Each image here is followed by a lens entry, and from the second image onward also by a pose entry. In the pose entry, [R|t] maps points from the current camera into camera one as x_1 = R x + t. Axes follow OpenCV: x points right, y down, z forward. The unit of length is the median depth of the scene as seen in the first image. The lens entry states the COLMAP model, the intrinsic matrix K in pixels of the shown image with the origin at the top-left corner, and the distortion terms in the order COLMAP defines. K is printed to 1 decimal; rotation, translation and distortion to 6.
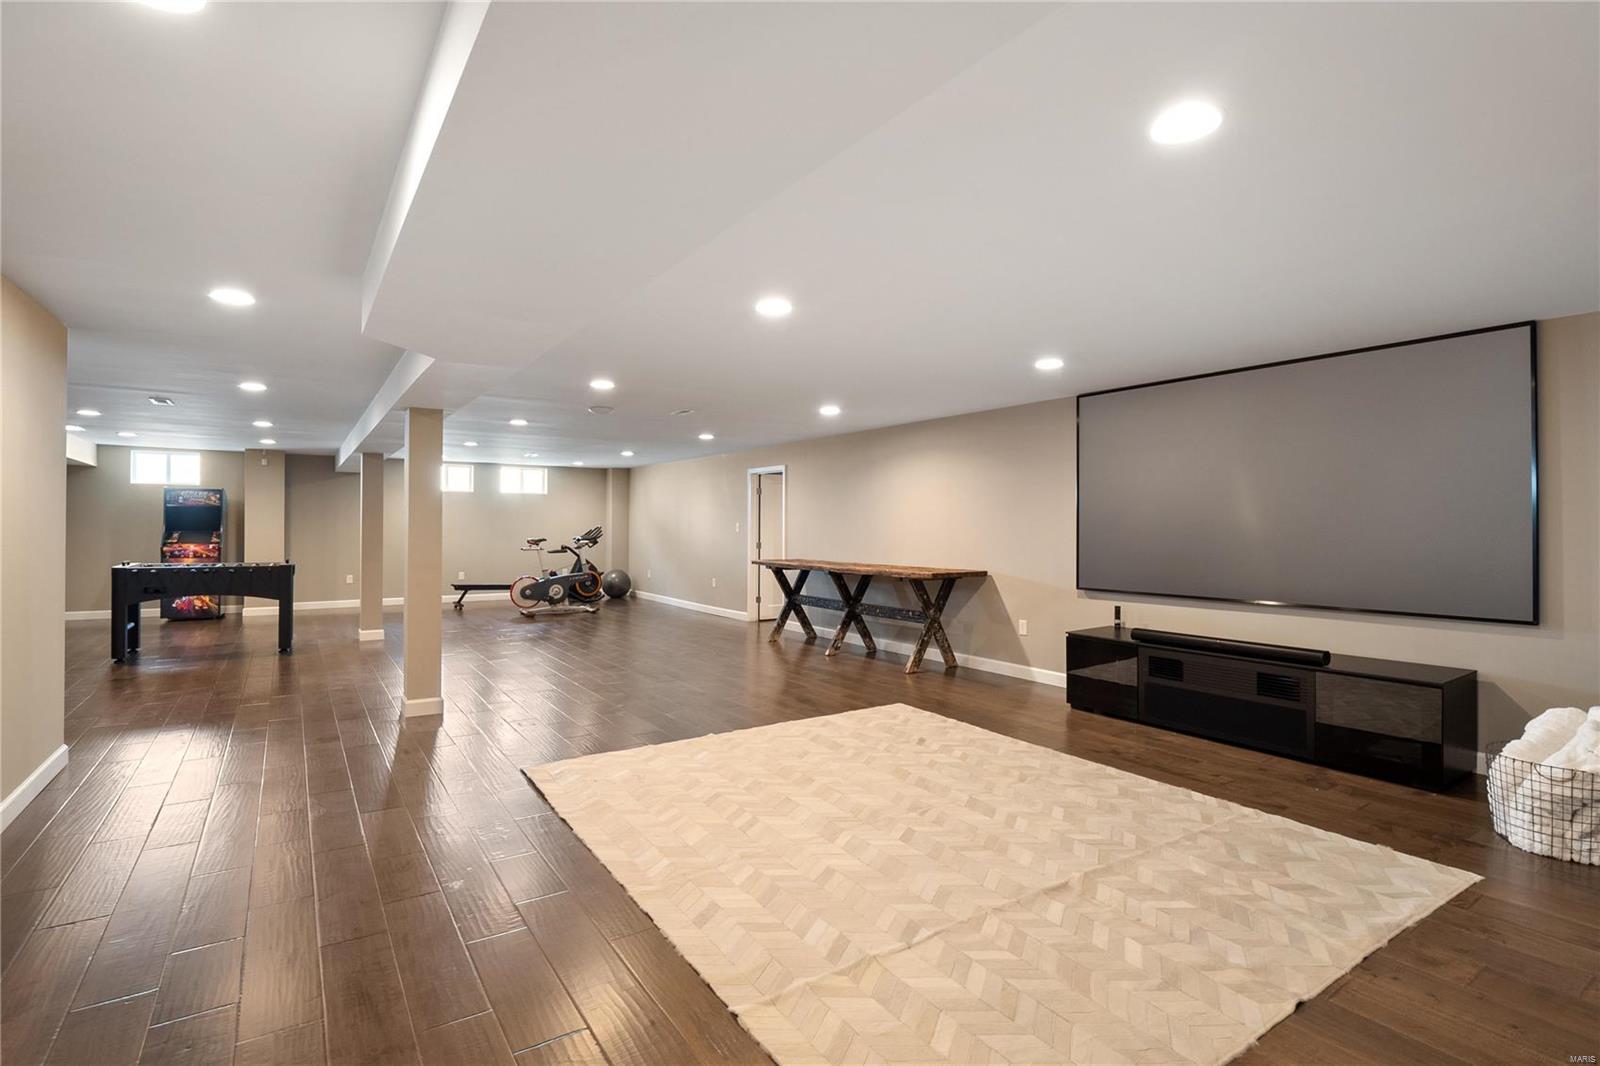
lens RADIAL K [[746.7, 0, 795.5], [0, 746.7, 522.8], [0, 0, 1]] dist [-0.012444, -0.000417]
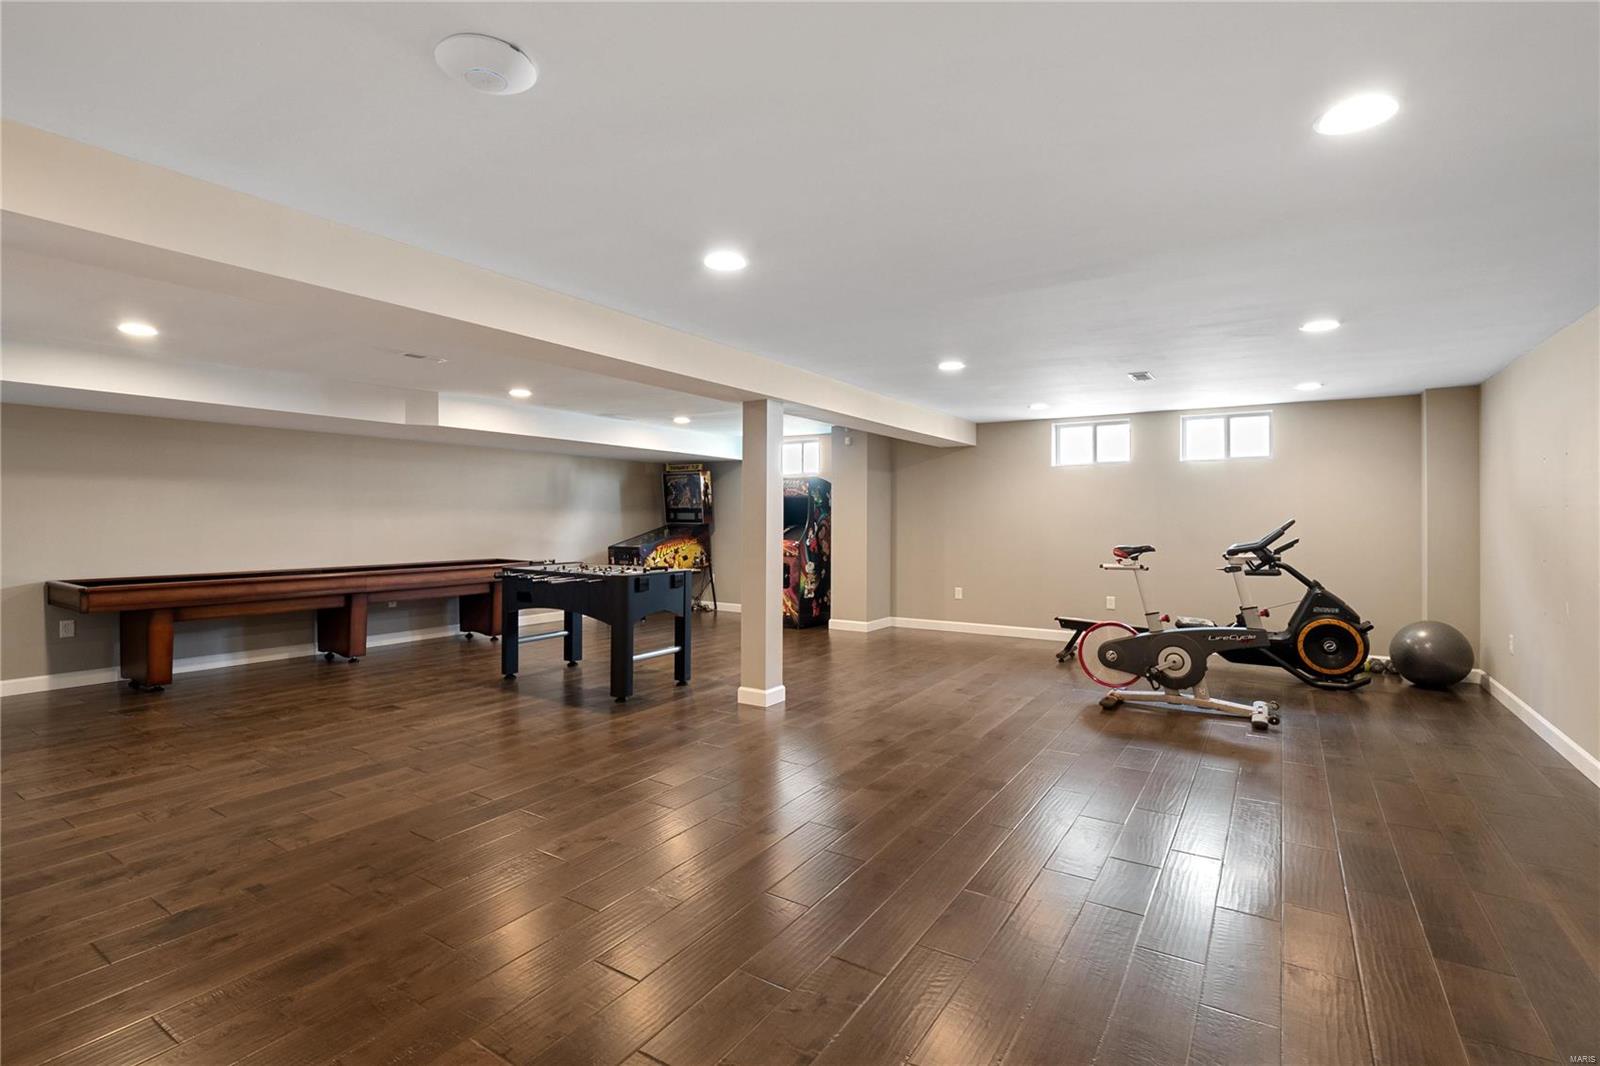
lens RADIAL K [[746.7, 0, 798.1], [0, 746.7, 519.5], [0, 0, 1]] dist [-0.012444, -0.000417]
pose [[0.398986, -0.001768, -0.916955, 0.006392], [0.000819, 0.999998, -0.001572, 0.005071], [0.916957, -0.000124, 0.398986, 0.623564]]
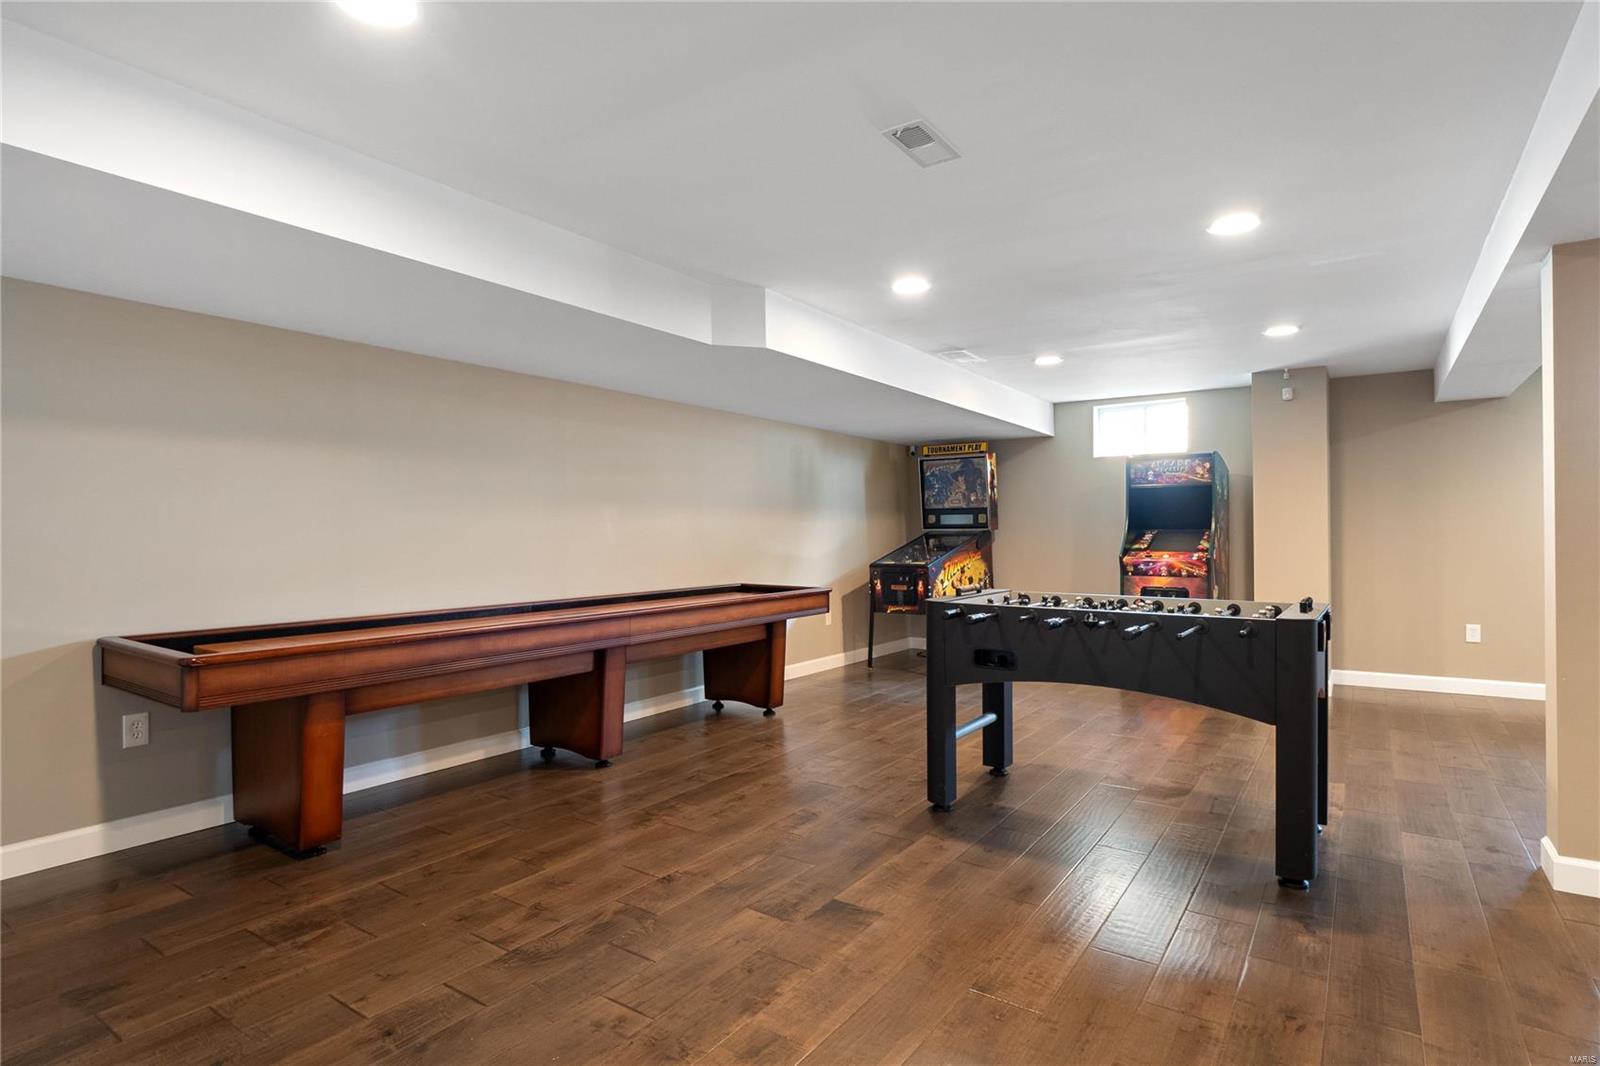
lens RADIAL K [[822.6, 0, 799.2], [0, 822.6, 539.3], [0, 0, 1]] dist [-0.001946, -0.002350]
pose [[0.361882, -0.001703, -0.932222, -0.308075], [0.010025, 0.999948, 0.002065, 0.013909], [0.932170, -0.010092, 0.361881, 0.477445]]
